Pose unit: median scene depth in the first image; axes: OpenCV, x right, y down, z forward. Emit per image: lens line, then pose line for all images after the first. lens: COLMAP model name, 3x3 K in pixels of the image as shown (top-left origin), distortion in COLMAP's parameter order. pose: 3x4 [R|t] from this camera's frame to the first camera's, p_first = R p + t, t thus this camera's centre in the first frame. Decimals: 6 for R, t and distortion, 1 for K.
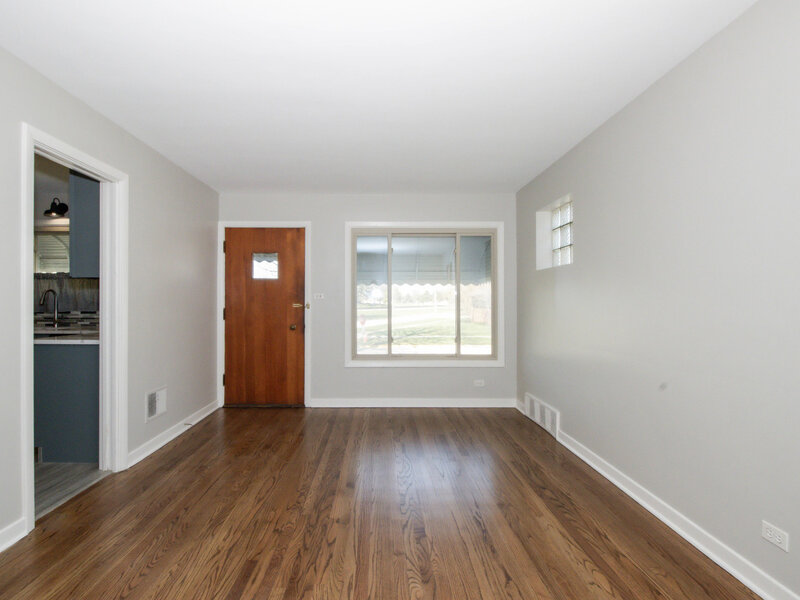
lens RADIAL K [[419.4, 0, 398.2], [0, 419.4, 297.2], [0, 0, 1]] dist [0.004100, -0.006111]
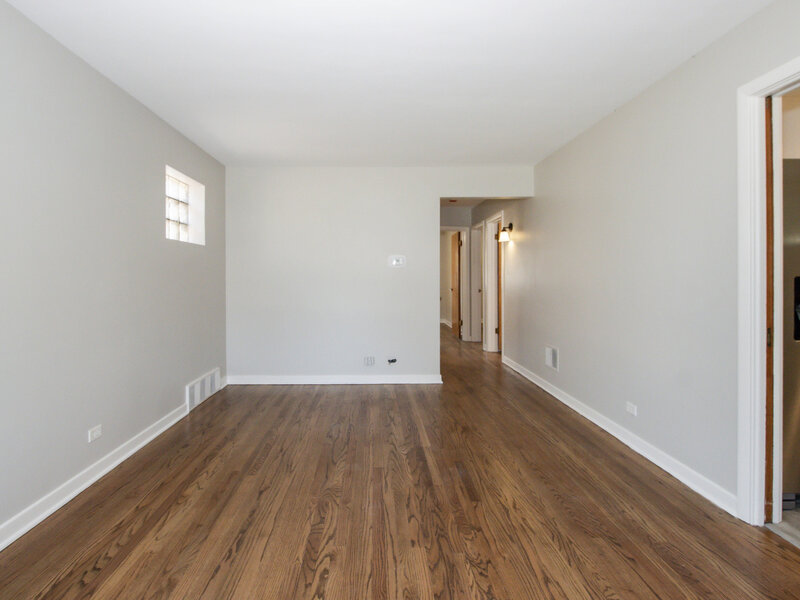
lens RADIAL K [[419.4, 0, 400.0], [0, 419.4, 299.9], [0, 0, 1]] dist [0.004100, -0.006111]
pose [[-0.999840, 0.003325, -0.017565, -0.113614], [0.002640, 0.999240, 0.038879, 0.038202], [0.017681, 0.038827, -0.999090, 1.912021]]
